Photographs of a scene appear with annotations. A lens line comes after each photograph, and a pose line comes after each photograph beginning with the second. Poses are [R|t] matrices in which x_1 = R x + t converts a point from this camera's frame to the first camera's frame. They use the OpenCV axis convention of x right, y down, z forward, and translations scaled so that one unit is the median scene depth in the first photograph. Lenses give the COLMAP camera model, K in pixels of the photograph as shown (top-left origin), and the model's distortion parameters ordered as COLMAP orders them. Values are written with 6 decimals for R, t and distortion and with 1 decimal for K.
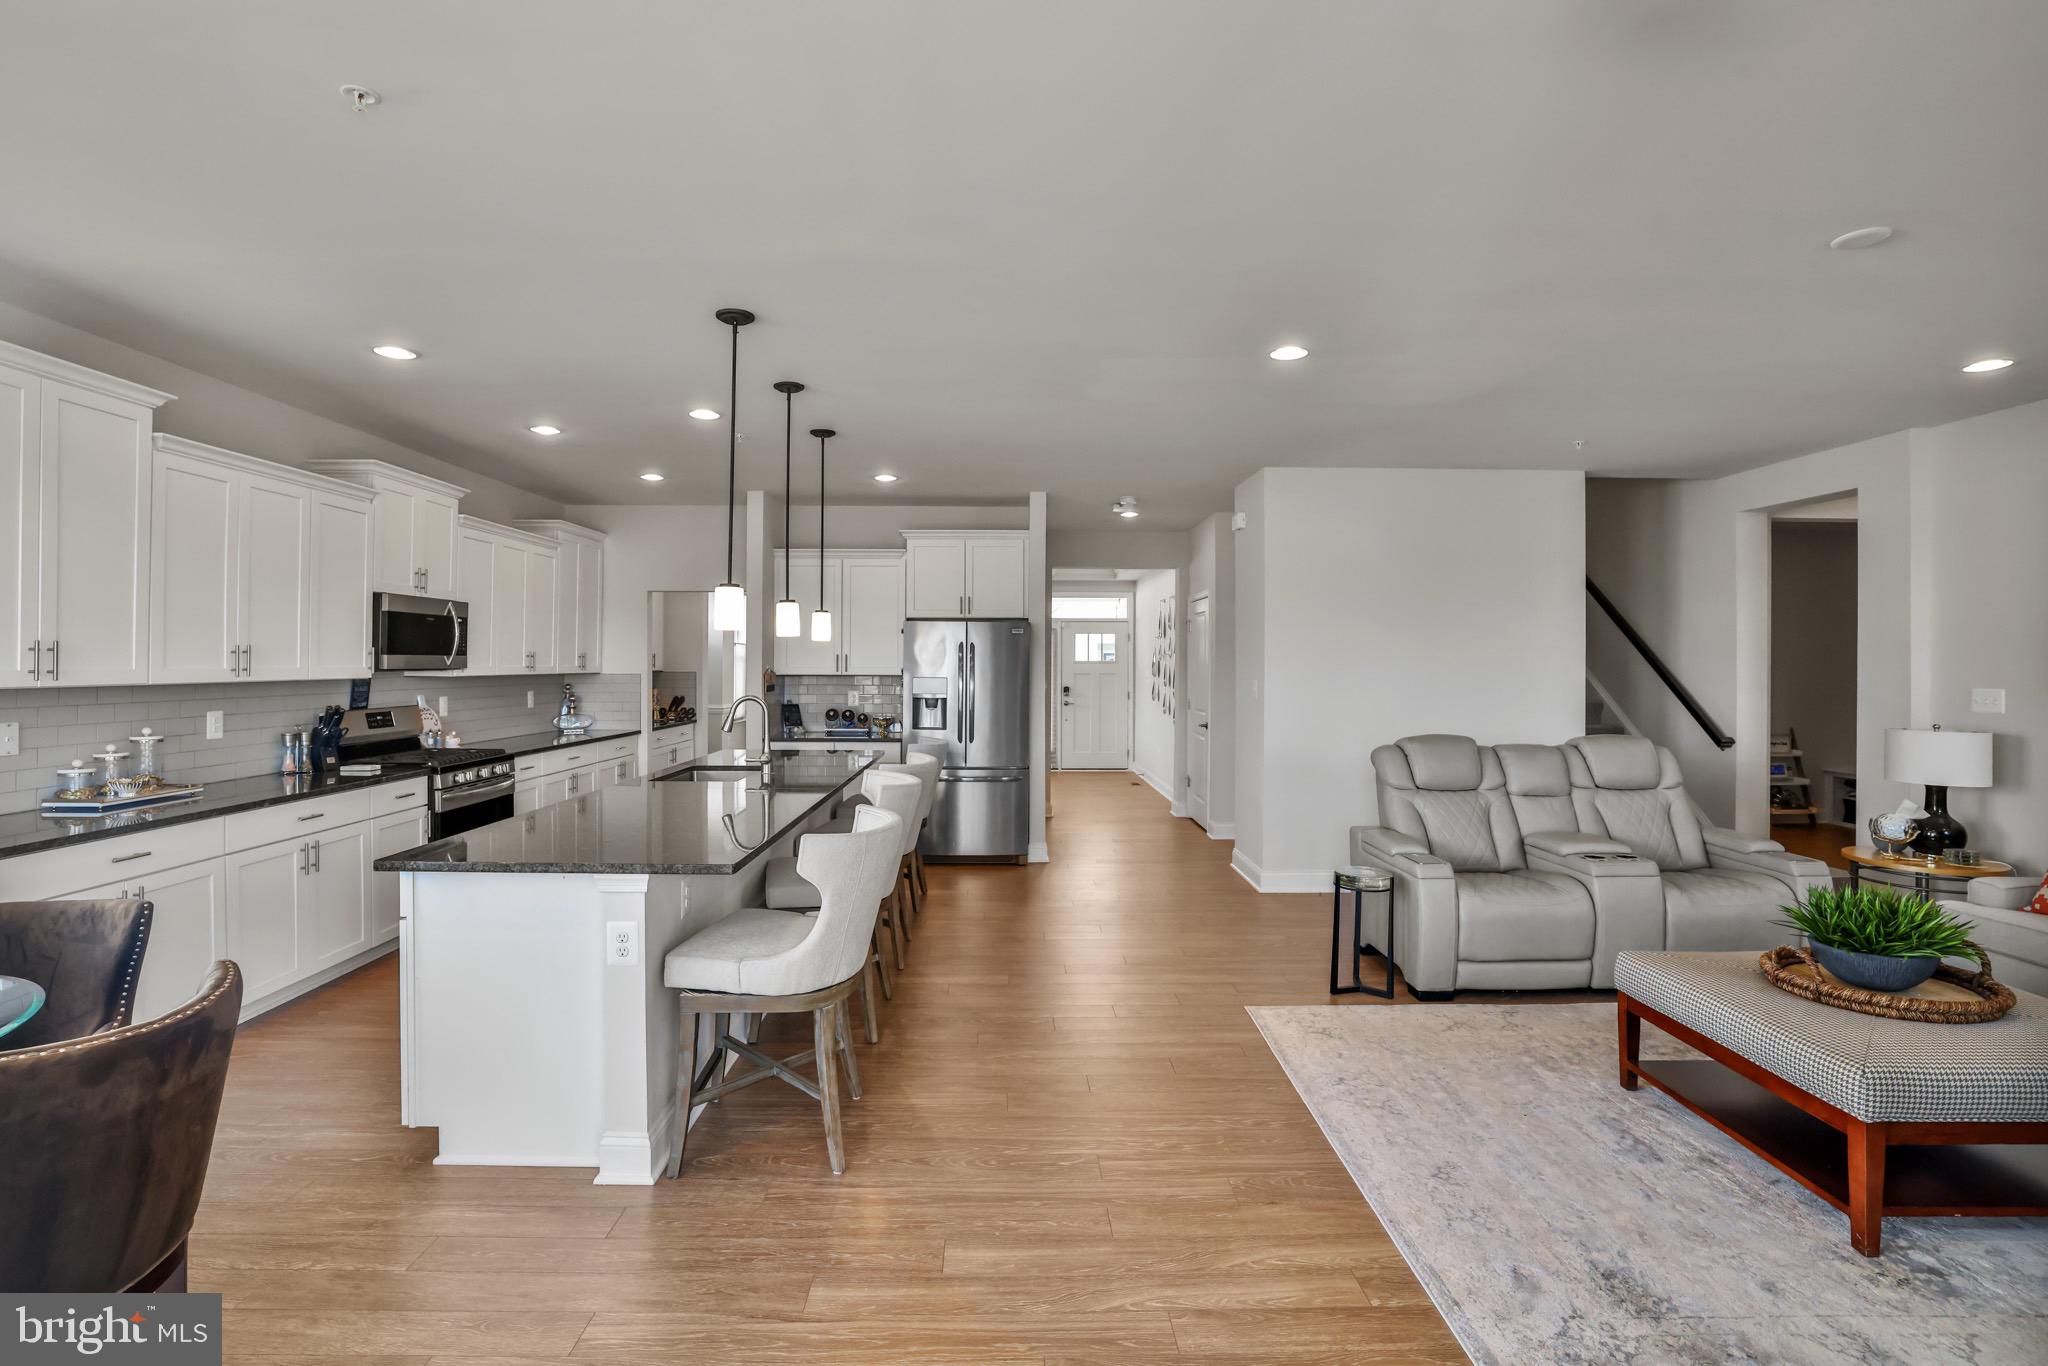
lens RADIAL K [[964.4, 0, 971.5], [0, 964.4, 684.4], [0, 0, 1]] dist [-0.047236, 0.000499]
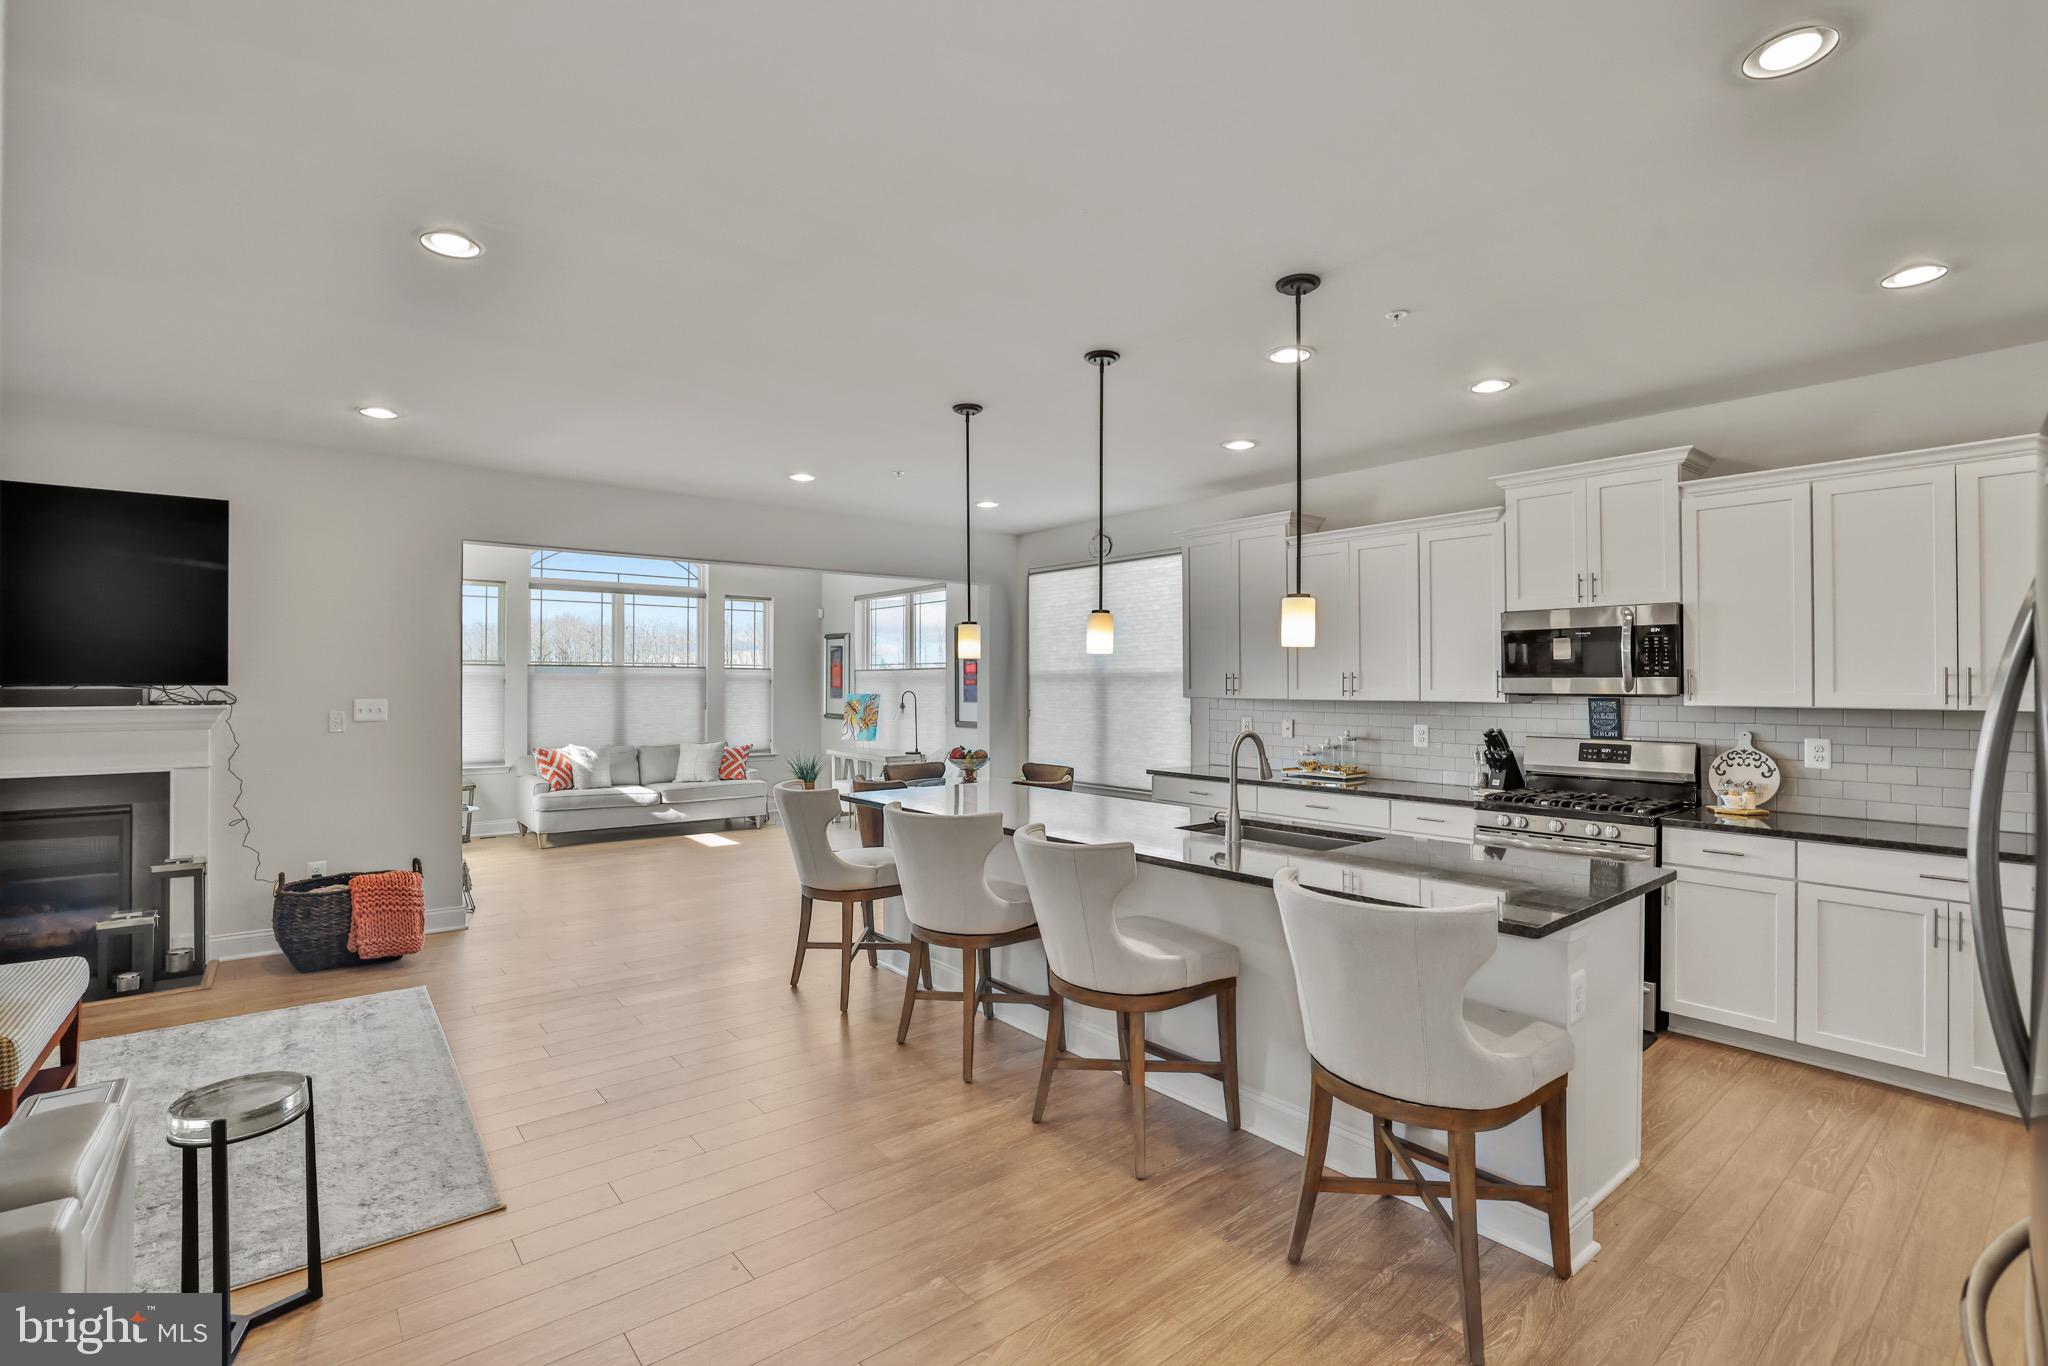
lens RADIAL K [[923.8, 0, 1008.3], [0, 923.8, 669.5], [0, 0, 1]] dist [-0.053673, 0.019515]
pose [[-0.760630, -0.011535, -0.649083, 0.375514], [-0.018045, 0.999831, 0.003377, -0.036655], [0.648935, 0.014281, -0.760710, 1.477374]]
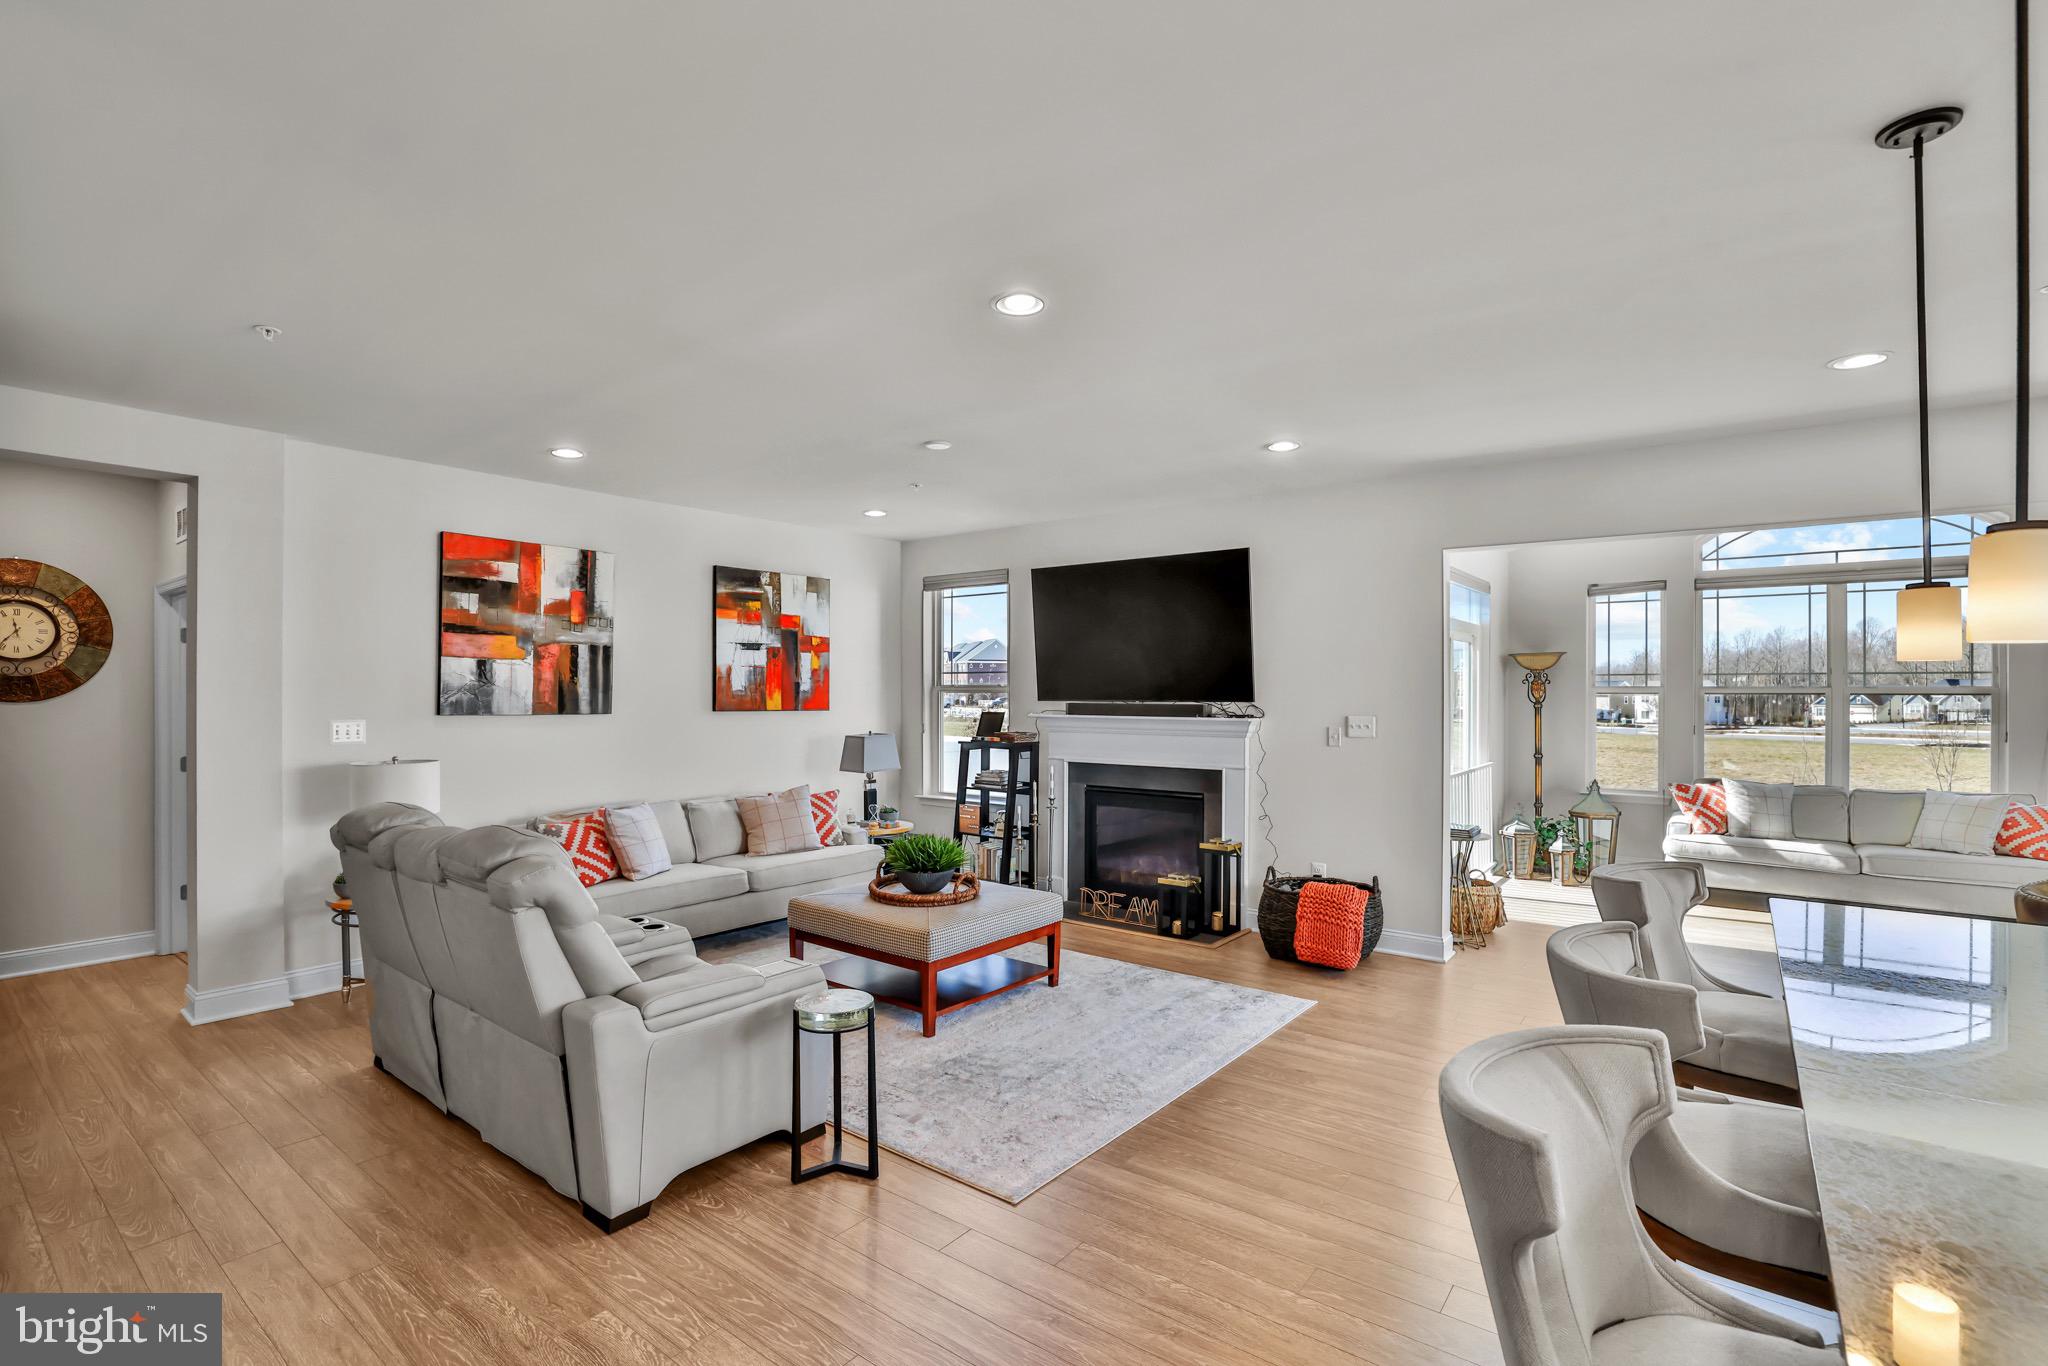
lens RADIAL K [[944.8, 0, 1028.0], [0, 944.8, 689.7], [0, 0, 1]] dist [-0.052286, 0.021271]
pose [[-0.815367, -0.003285, 0.578935, -0.096239], [0.008912, 0.999794, 0.018225, -0.041162], [-0.578875, 0.020019, -0.815170, 1.343007]]
